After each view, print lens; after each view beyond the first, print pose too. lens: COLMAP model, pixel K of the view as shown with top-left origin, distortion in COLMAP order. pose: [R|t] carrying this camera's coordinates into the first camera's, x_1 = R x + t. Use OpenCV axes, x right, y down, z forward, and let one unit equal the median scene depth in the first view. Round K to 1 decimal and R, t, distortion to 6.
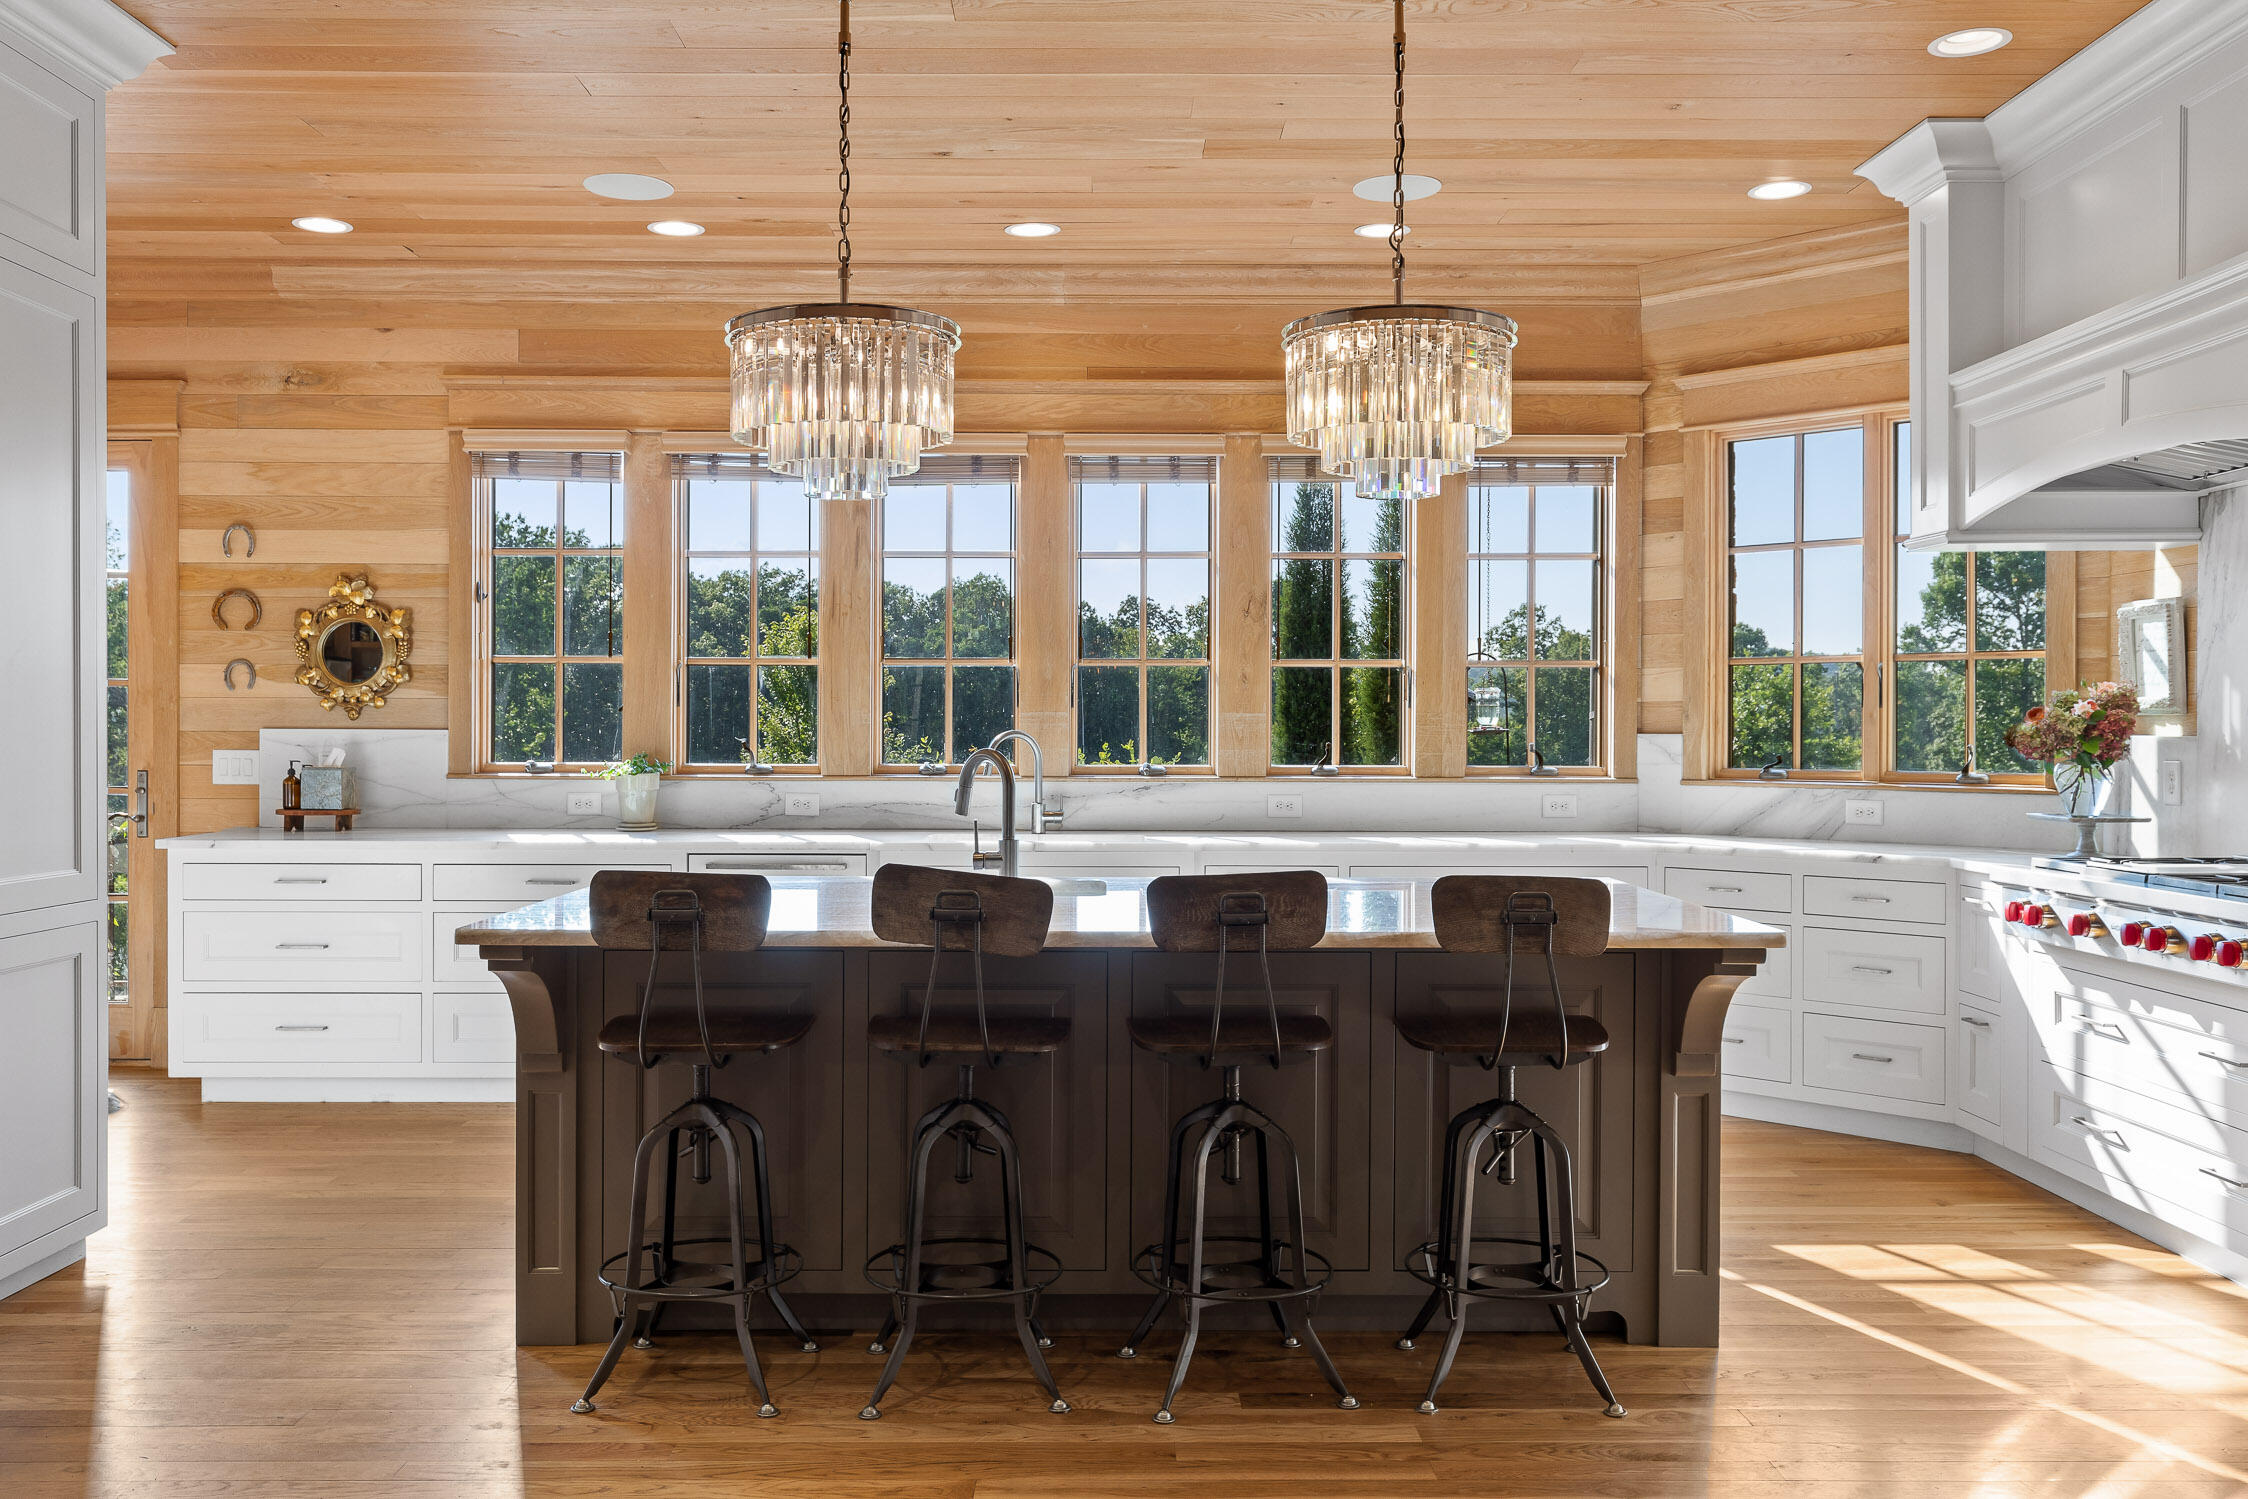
lens RADIAL K [[1826.7, 0, 1117.2], [0, 1826.7, 741.0], [0, 0, 1]] dist [0.011905, -0.005165]
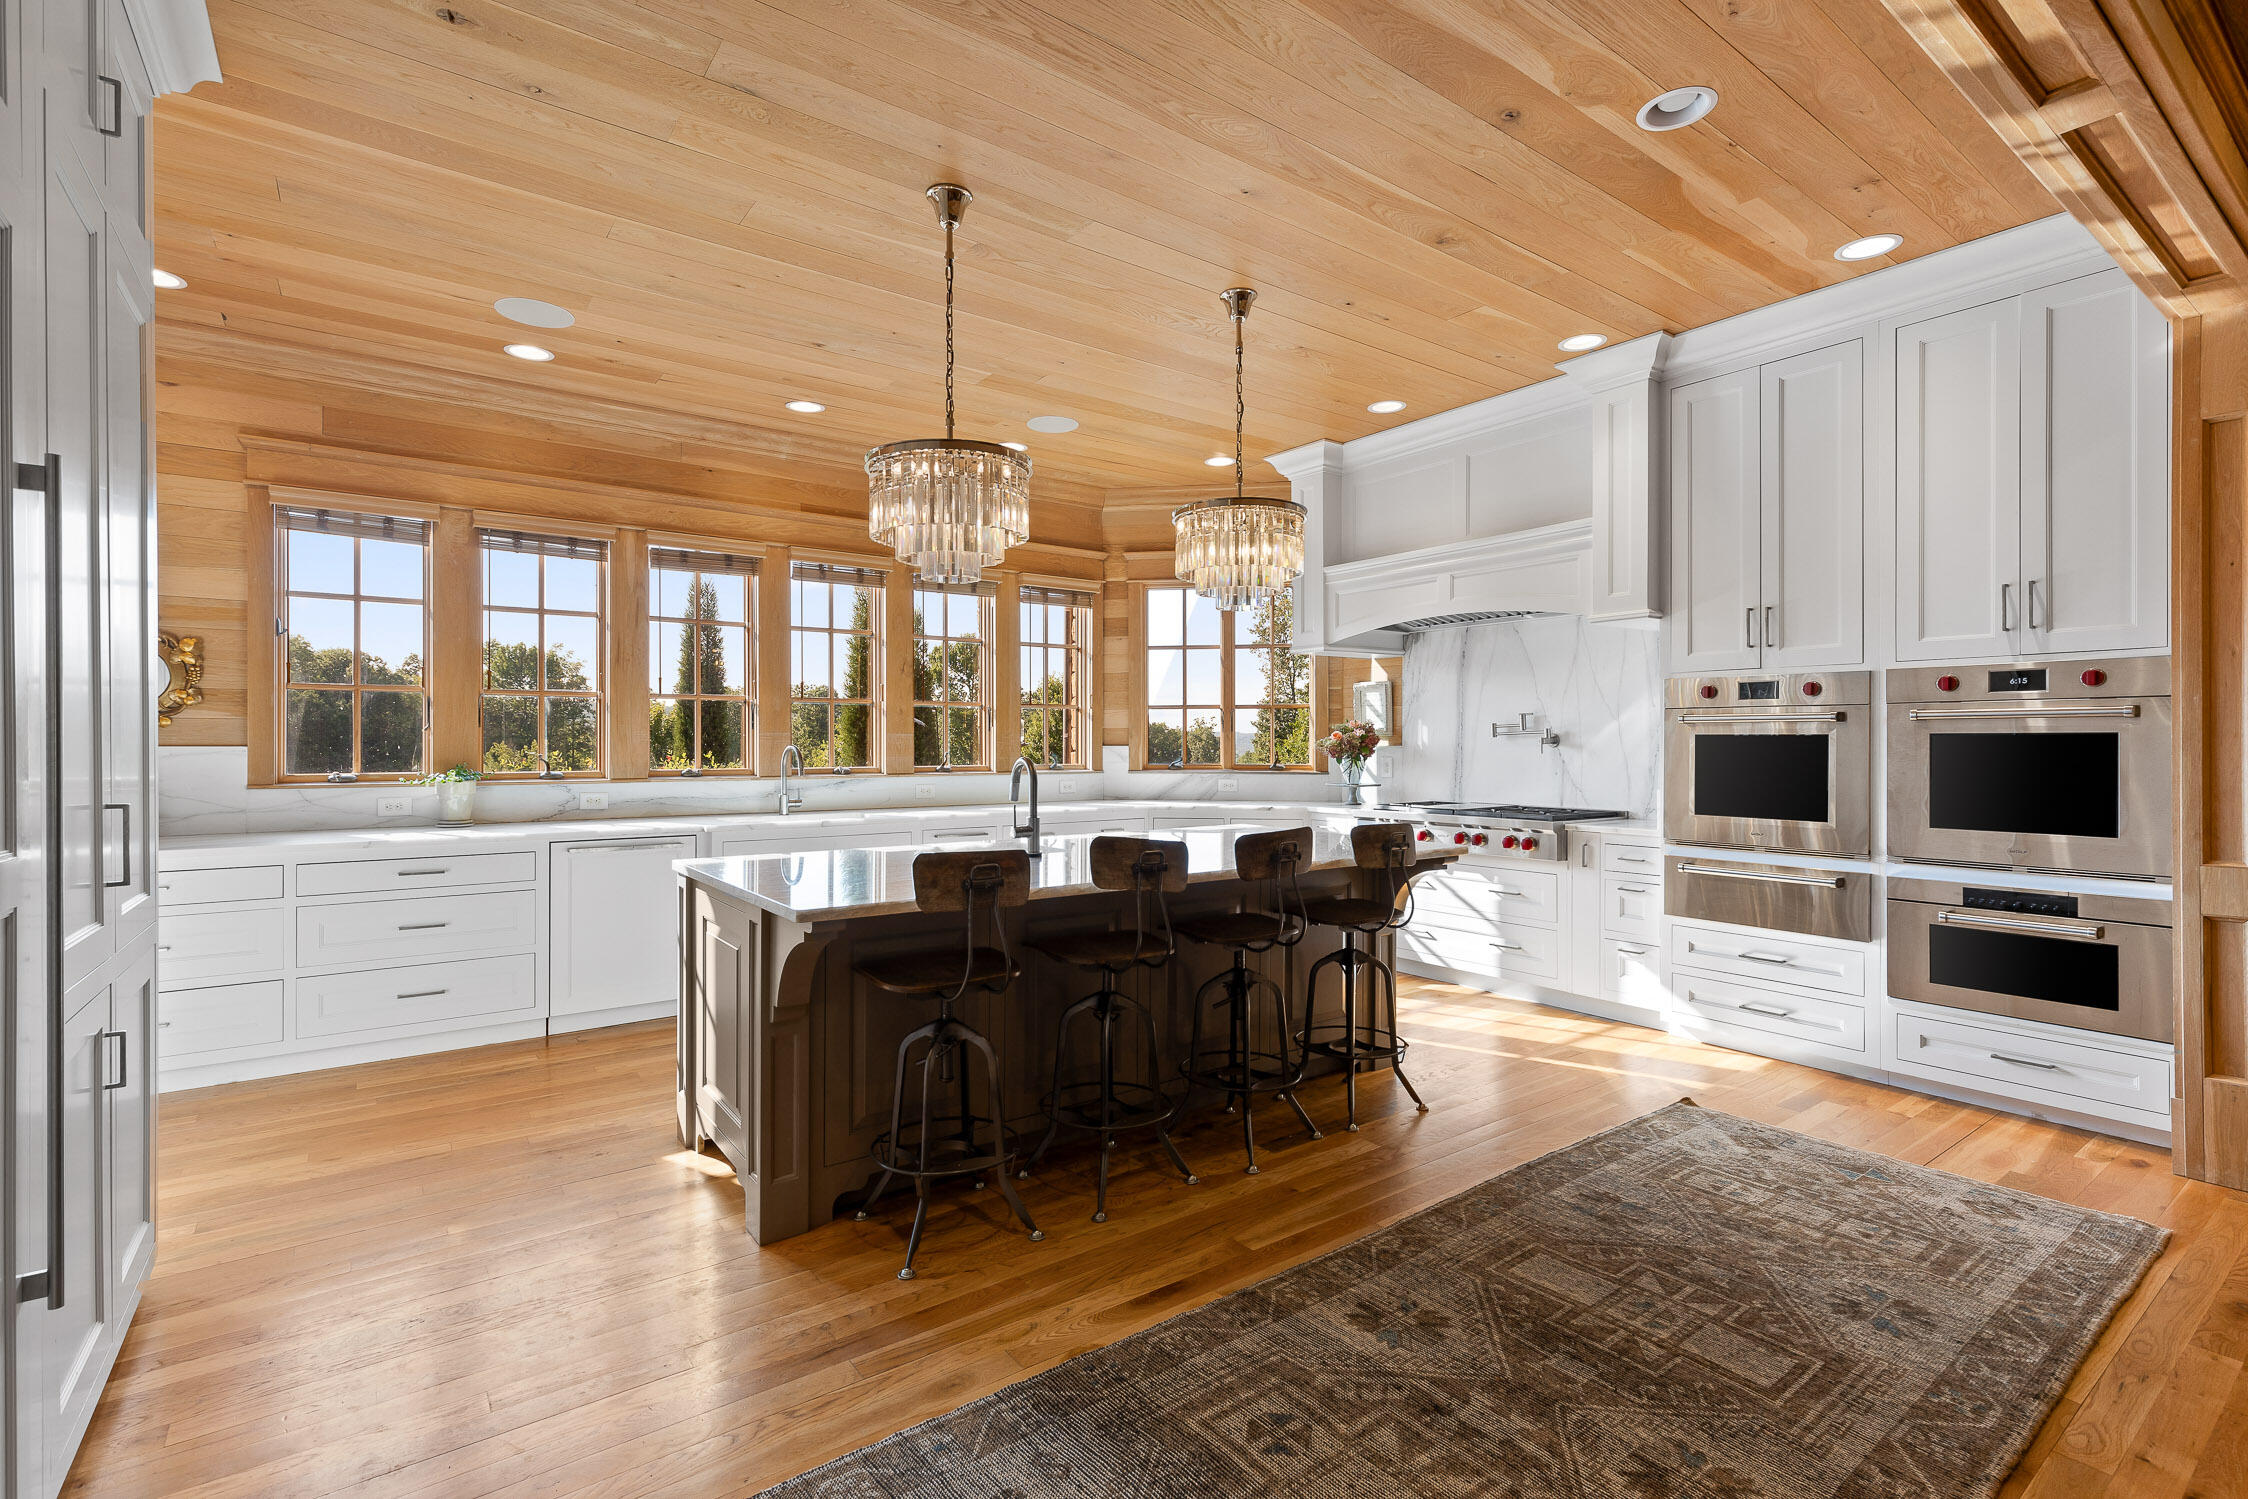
lens RADIAL K [[1021.0, 0, 1118.3], [0, 1021.0, 744.0], [0, 0, 1]] dist [0.005492, -0.000967]
pose [[0.811841, -0.003177, 0.583870, -0.300031], [0.006643, 0.999971, -0.003796, -0.001656], [-0.583841, 0.006961, 0.811838, 0.168315]]
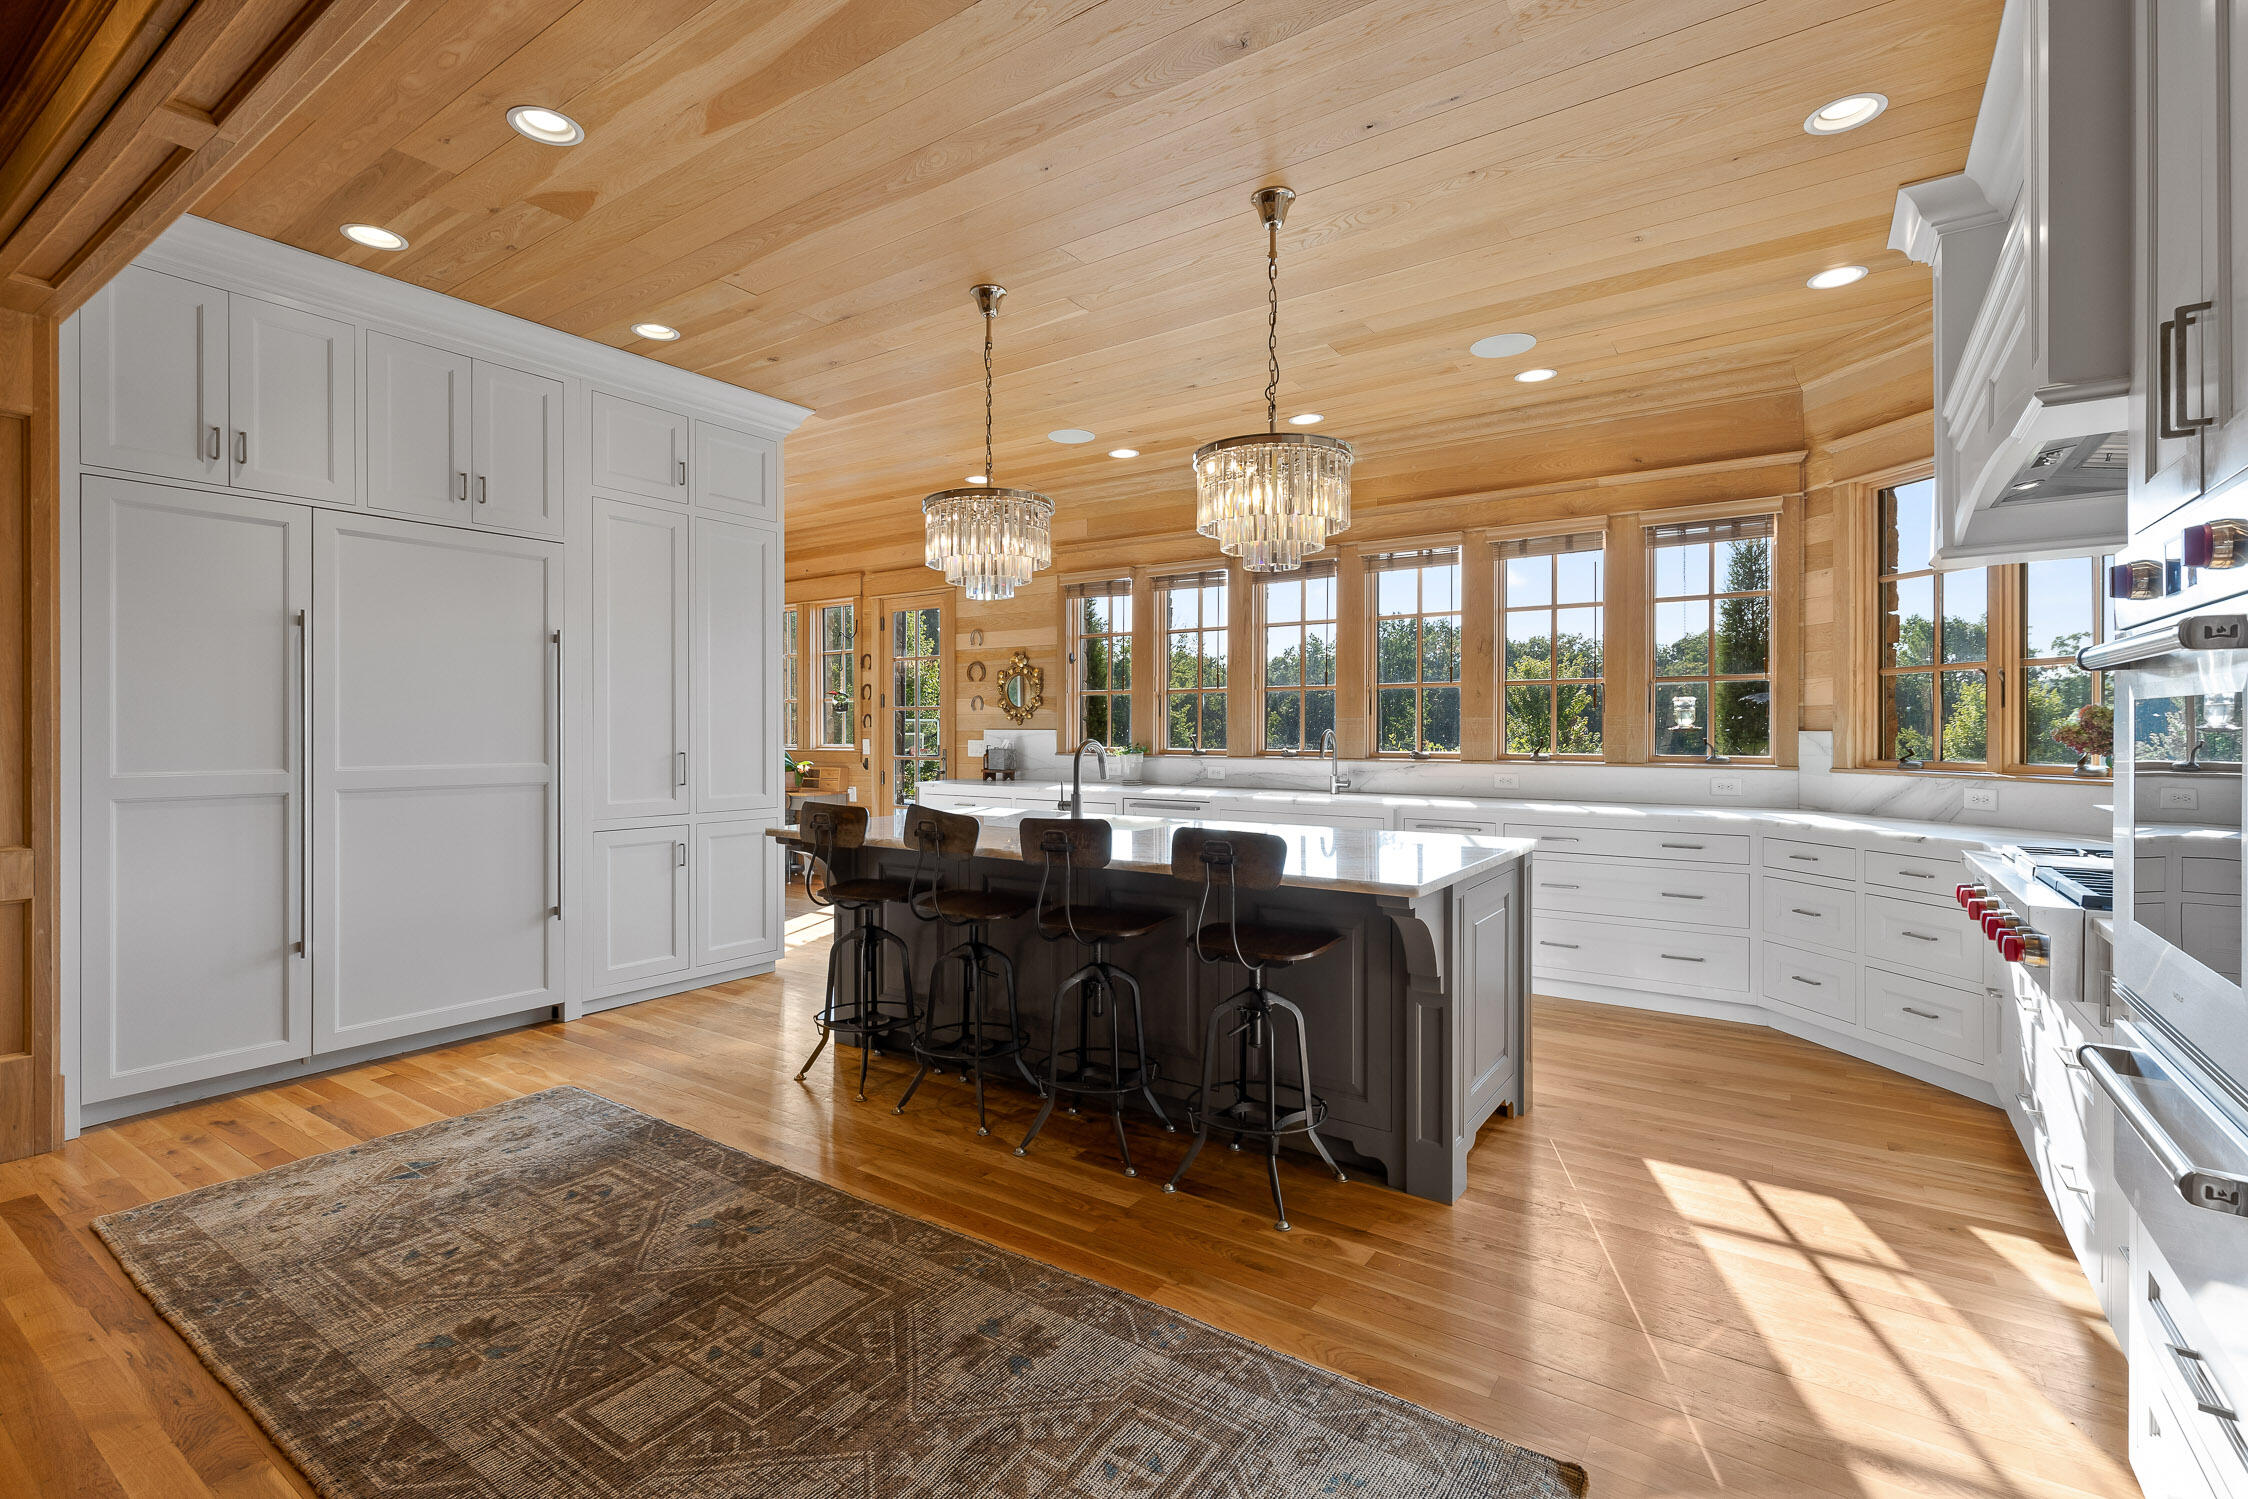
lens RADIAL K [[1021.0, 0, 1118.1], [0, 1021.0, 735.3], [0, 0, 1]] dist [0.005492, -0.000967]
pose [[0.818860, 0.000464, -0.573994, 0.309384], [-0.001837, 0.999997, -0.001811, 0.001098], [0.573991, 0.002537, 0.818858, 0.154756]]
